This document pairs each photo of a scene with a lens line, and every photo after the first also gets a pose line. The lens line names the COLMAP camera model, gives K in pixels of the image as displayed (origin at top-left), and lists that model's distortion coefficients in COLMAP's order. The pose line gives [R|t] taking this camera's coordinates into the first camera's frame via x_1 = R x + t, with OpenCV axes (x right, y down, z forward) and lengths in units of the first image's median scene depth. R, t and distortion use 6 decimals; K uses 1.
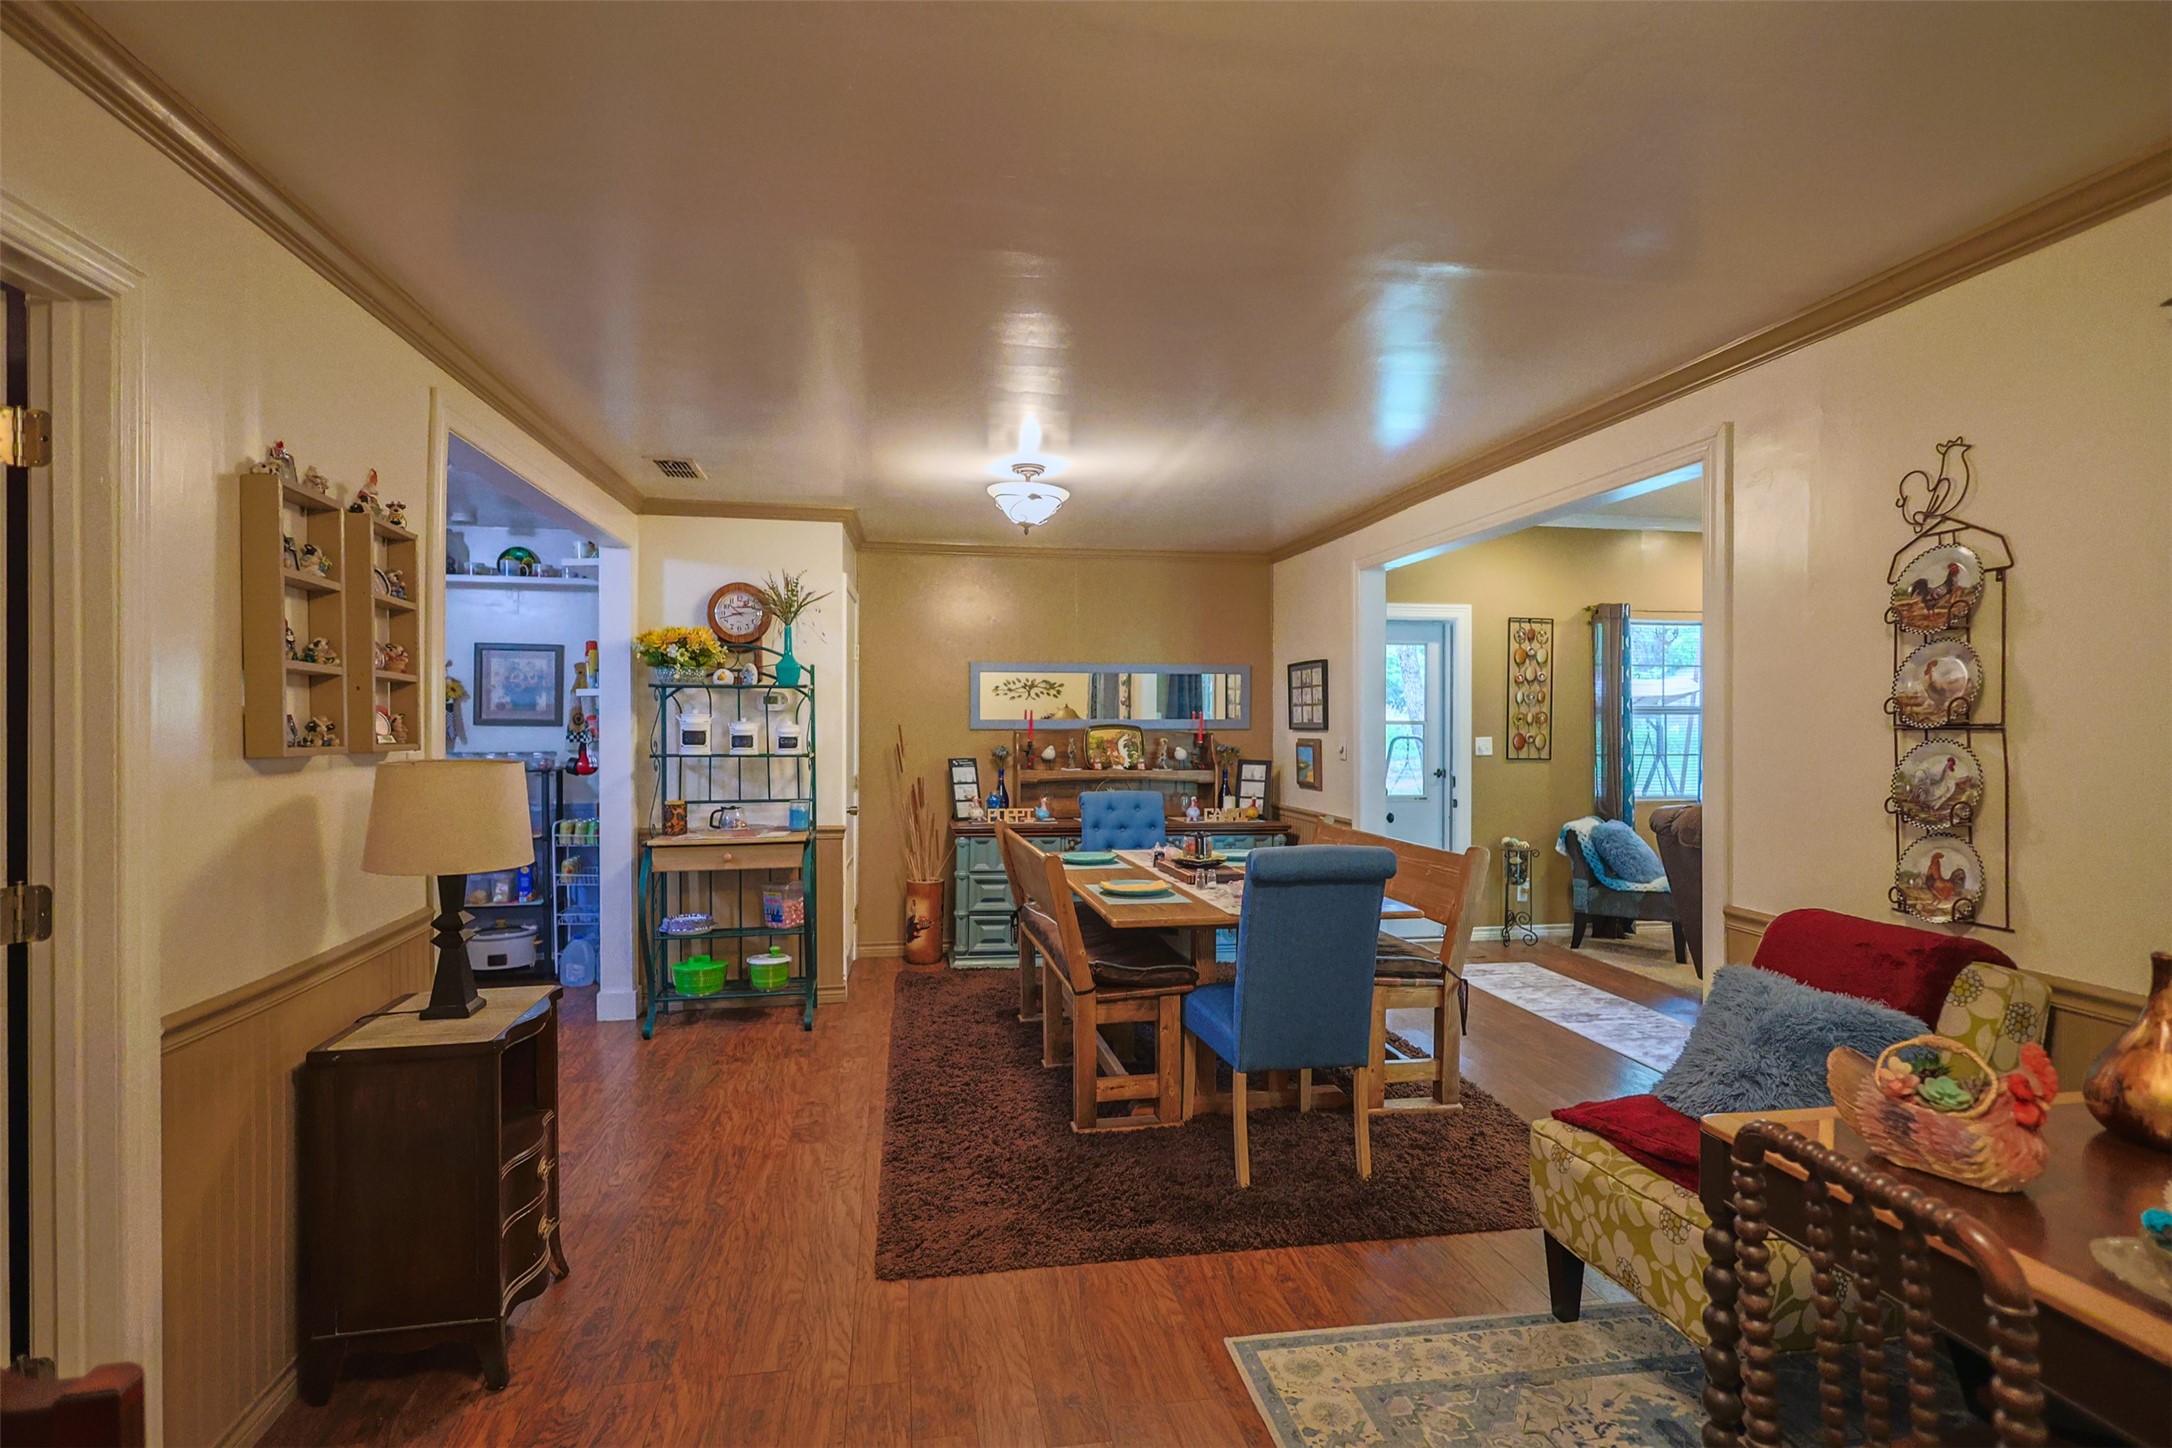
lens RADIAL K [[1066.9, 0, 1096.9], [0, 1066.9, 726.7], [0, 0, 1]] dist [0.000577, -0.000031]
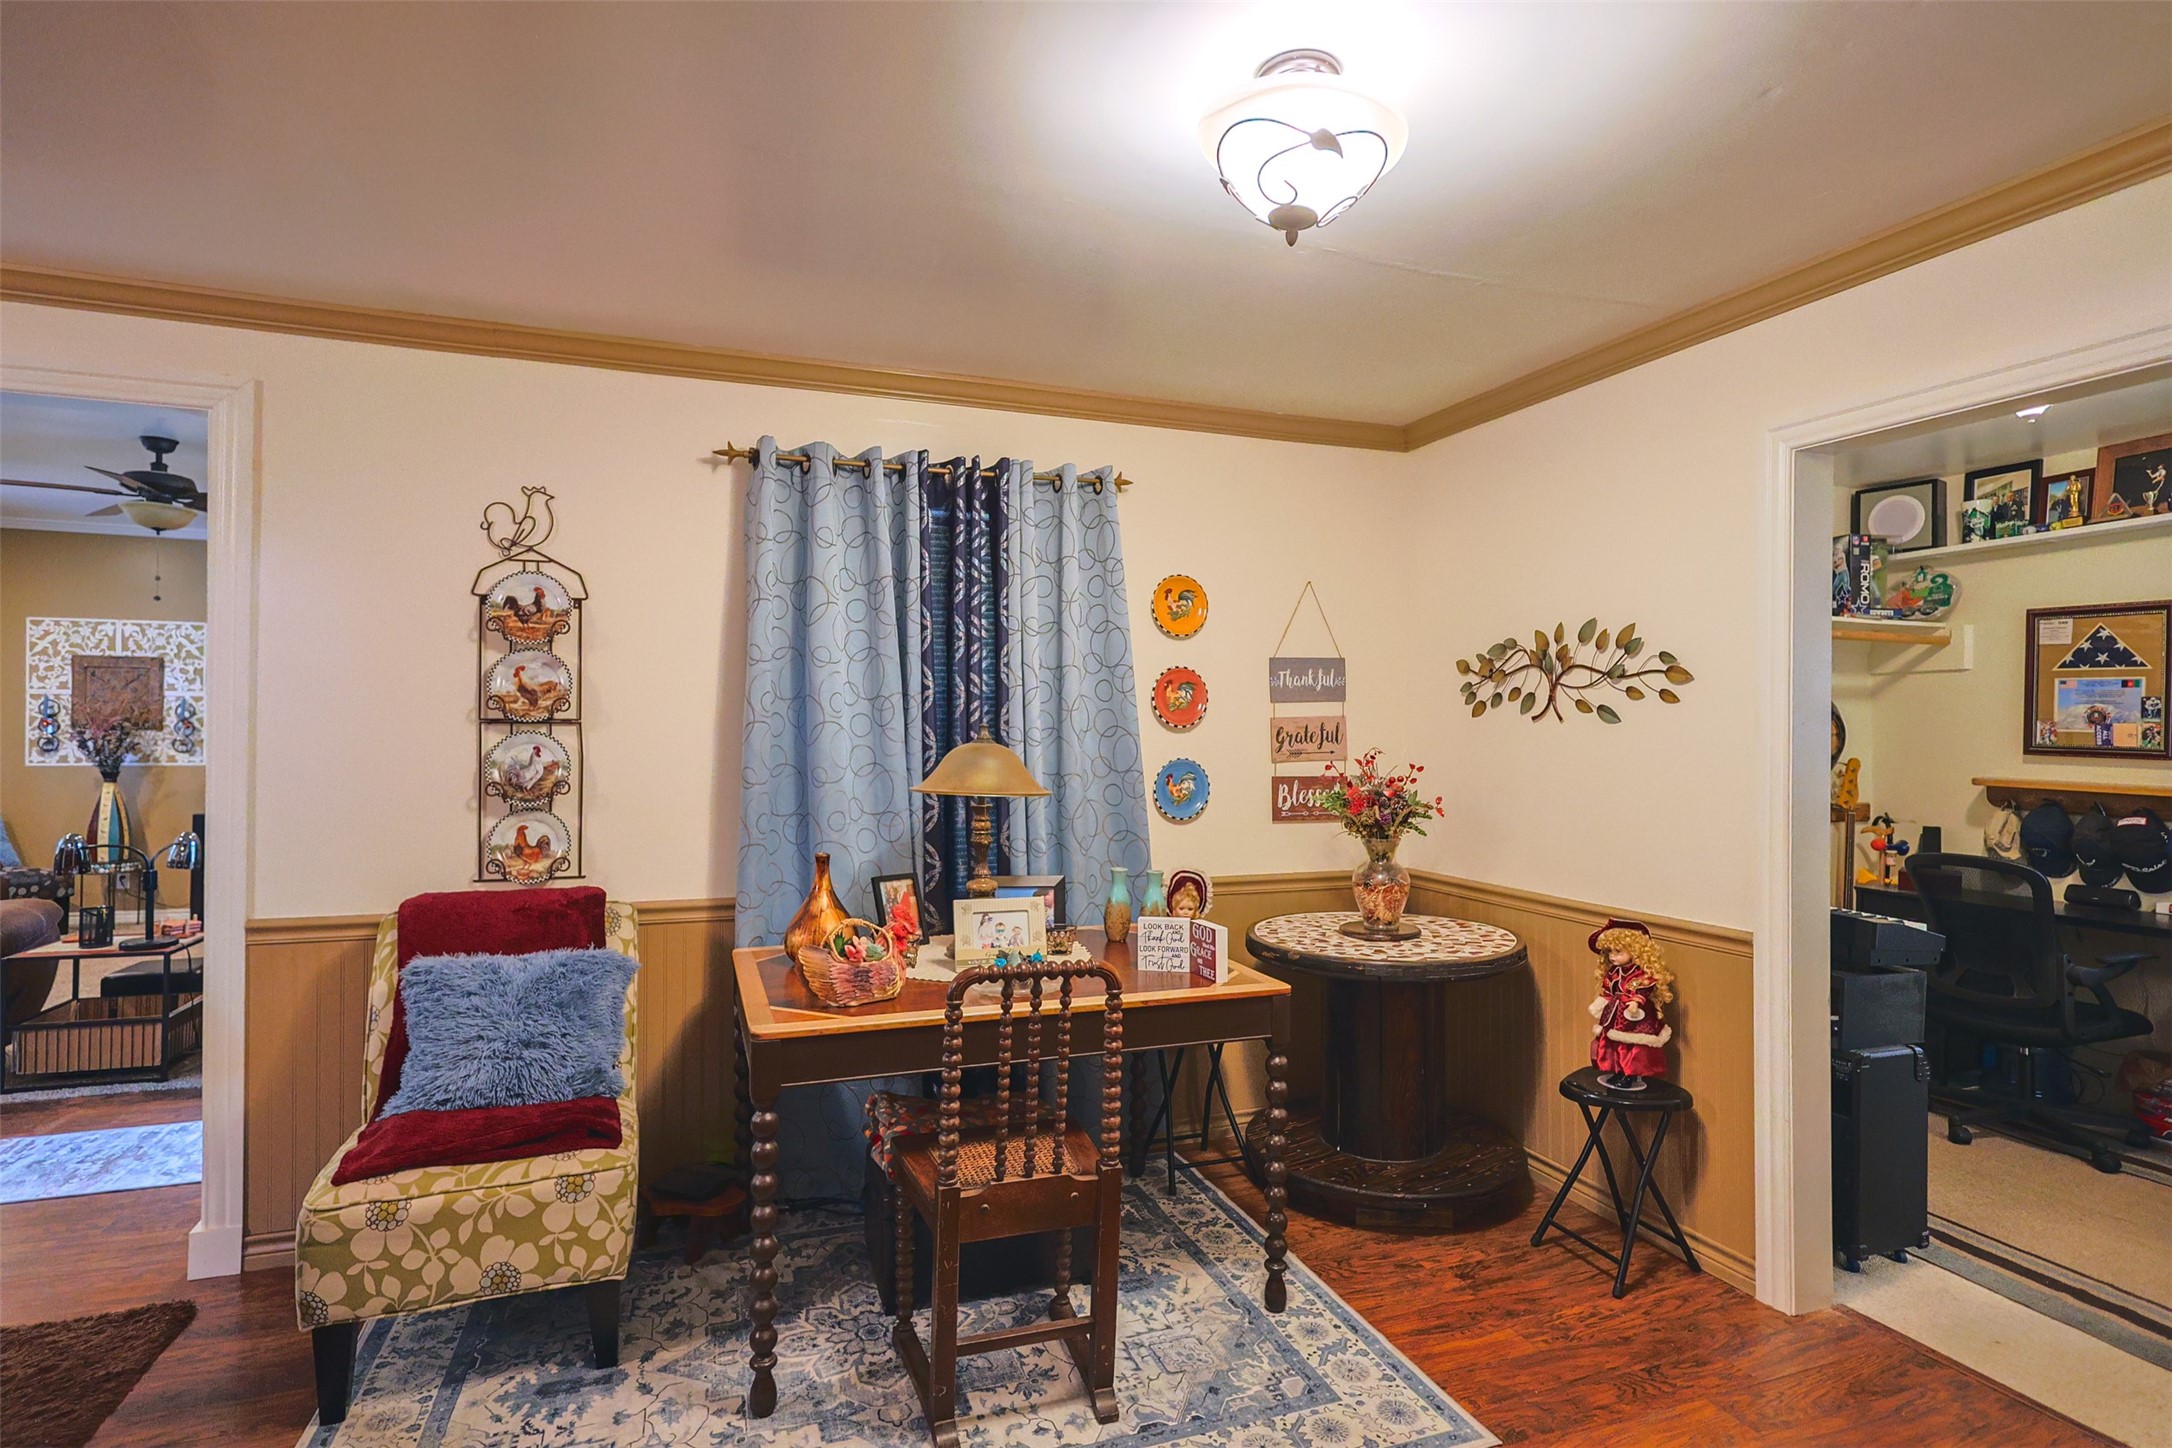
lens RADIAL K [[1066.9, 0, 1091.8], [0, 1066.9, 725.9], [0, 0, 1]] dist [0.000577, -0.000031]
pose [[-0.167026, -0.001033, 0.985952, -0.503601], [-0.004257, 0.999991, 0.000326, 0.002663], [-0.985943, -0.004143, -0.167029, 0.562323]]
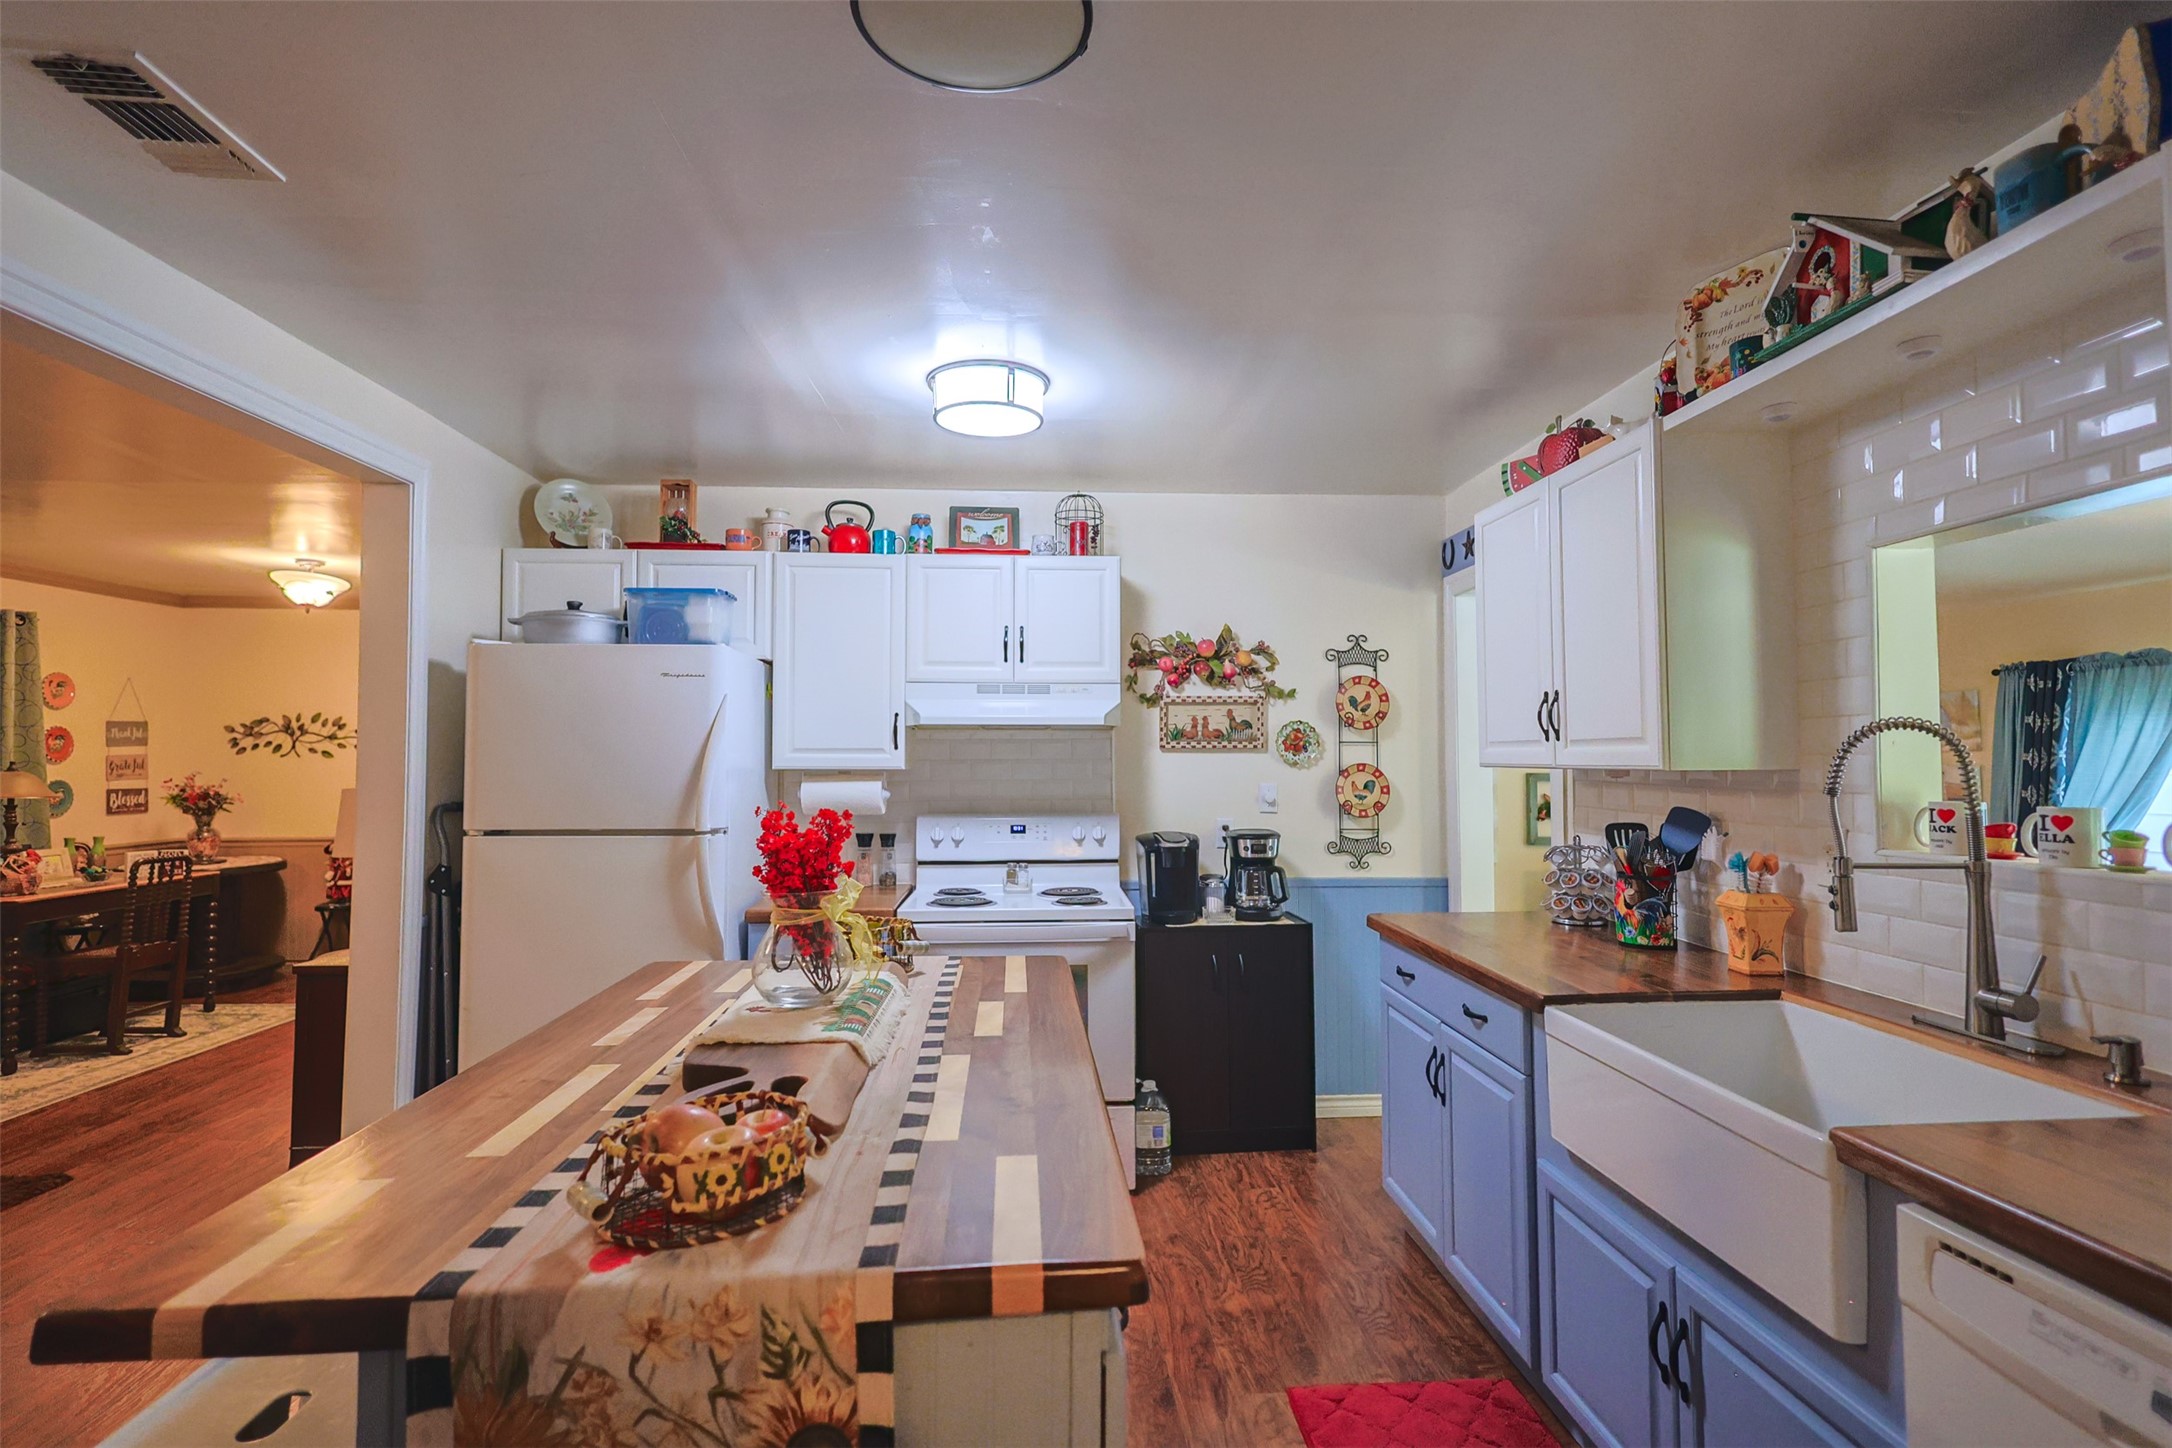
lens RADIAL K [[1066.9, 0, 1086.6], [0, 1066.9, 719.0], [0, 0, 1]] dist [0.000577, -0.000031]
pose [[-0.993769, 0.001869, 0.111445, -1.759413], [-0.002063, 0.999380, -0.035153, -0.011492], [-0.111441, -0.035164, -0.993149, 2.422862]]
